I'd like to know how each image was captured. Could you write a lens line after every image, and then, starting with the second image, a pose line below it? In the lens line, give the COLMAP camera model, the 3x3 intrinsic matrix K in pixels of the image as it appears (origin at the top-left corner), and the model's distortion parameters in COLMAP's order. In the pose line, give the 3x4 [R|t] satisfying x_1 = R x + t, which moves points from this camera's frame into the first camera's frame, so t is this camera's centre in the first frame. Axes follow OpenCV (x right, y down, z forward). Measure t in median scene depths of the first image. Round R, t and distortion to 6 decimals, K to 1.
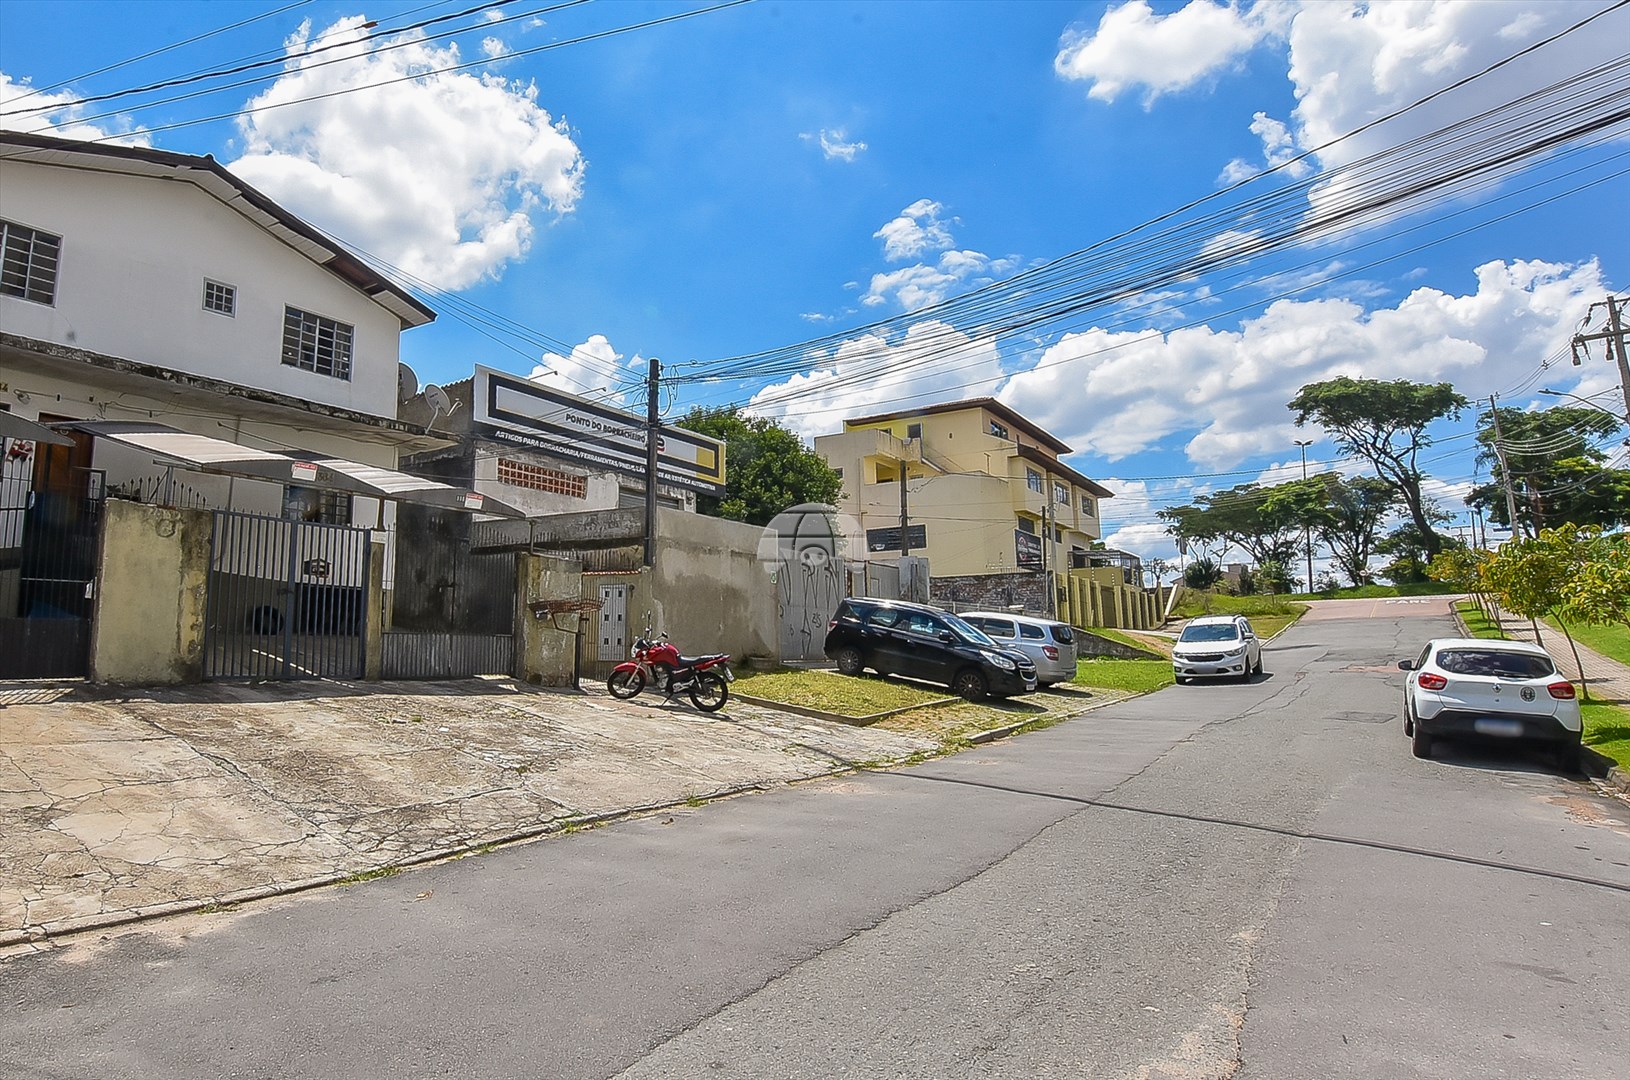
lens RADIAL K [[740.4, 0, 812.6], [0, 740.4, 537.5], [0, 0, 1]] dist [-0.000590, -0.000146]
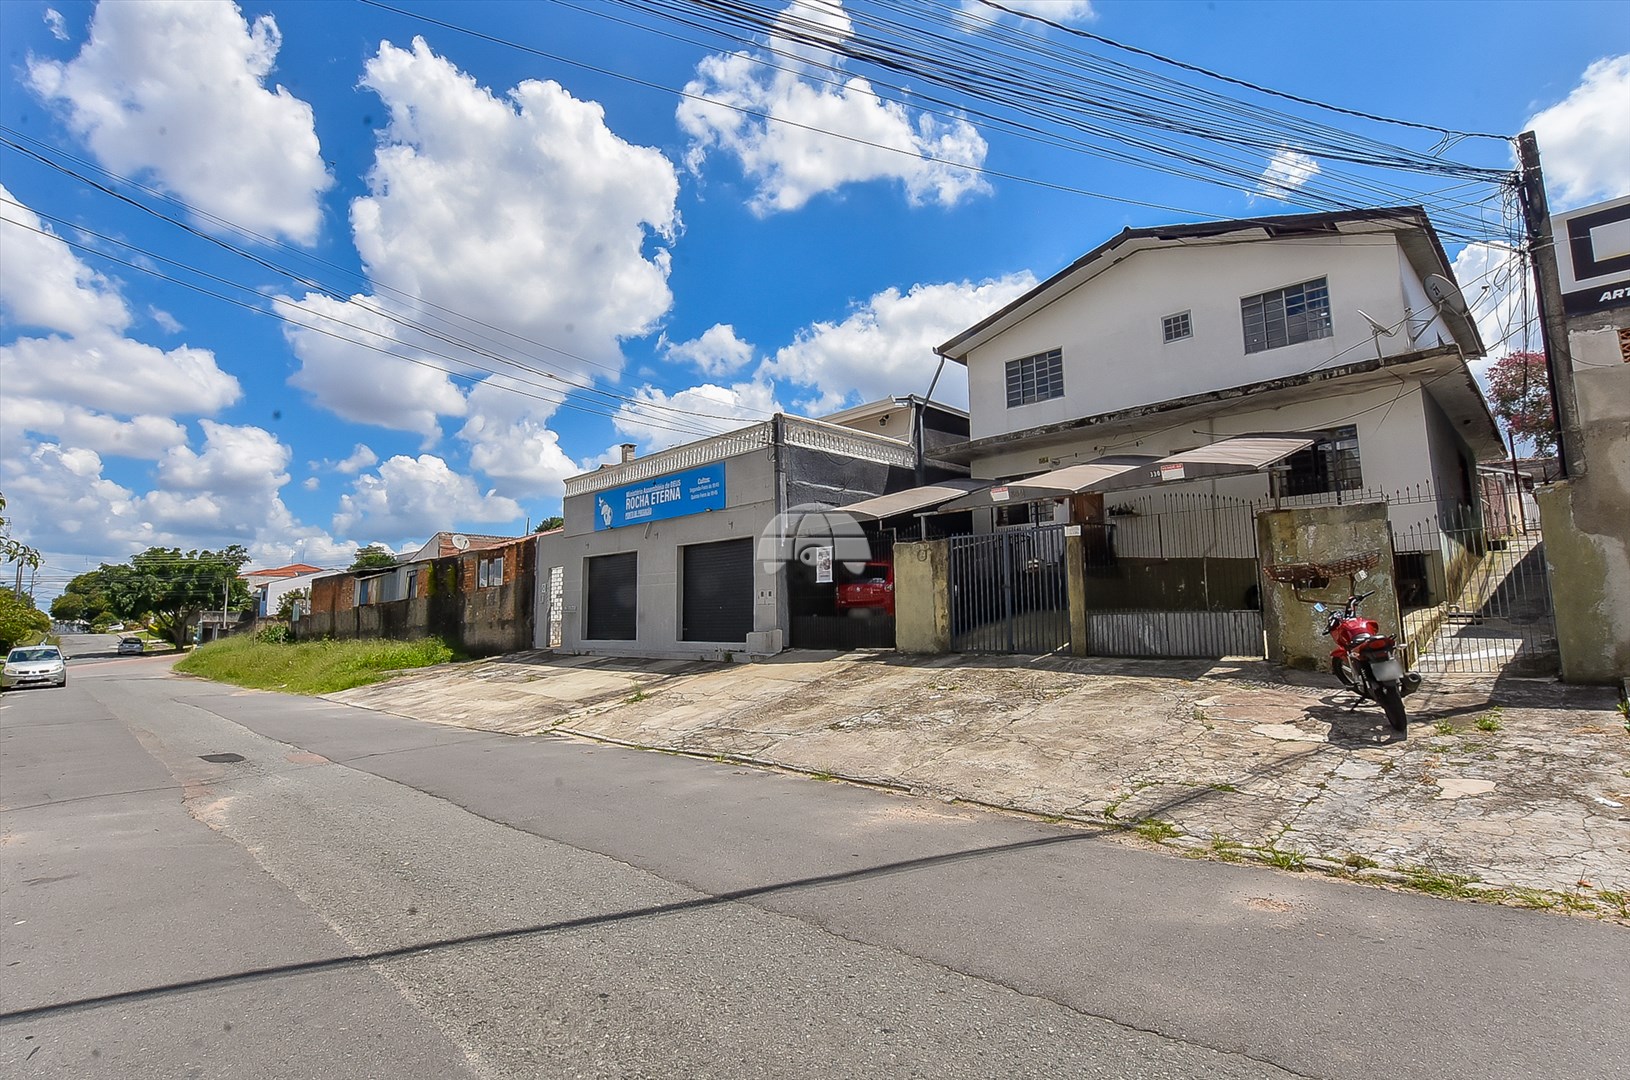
lens RADIAL K [[740.4, 0, 812.6], [0, 740.4, 537.5], [0, 0, 1]] dist [-0.000590, -0.000146]
pose [[-0.035511, -0.119457, -0.992204, 0.417975], [0.167541, 0.978067, -0.123751, 0.062676], [0.985225, -0.170629, -0.014718, 0.469817]]
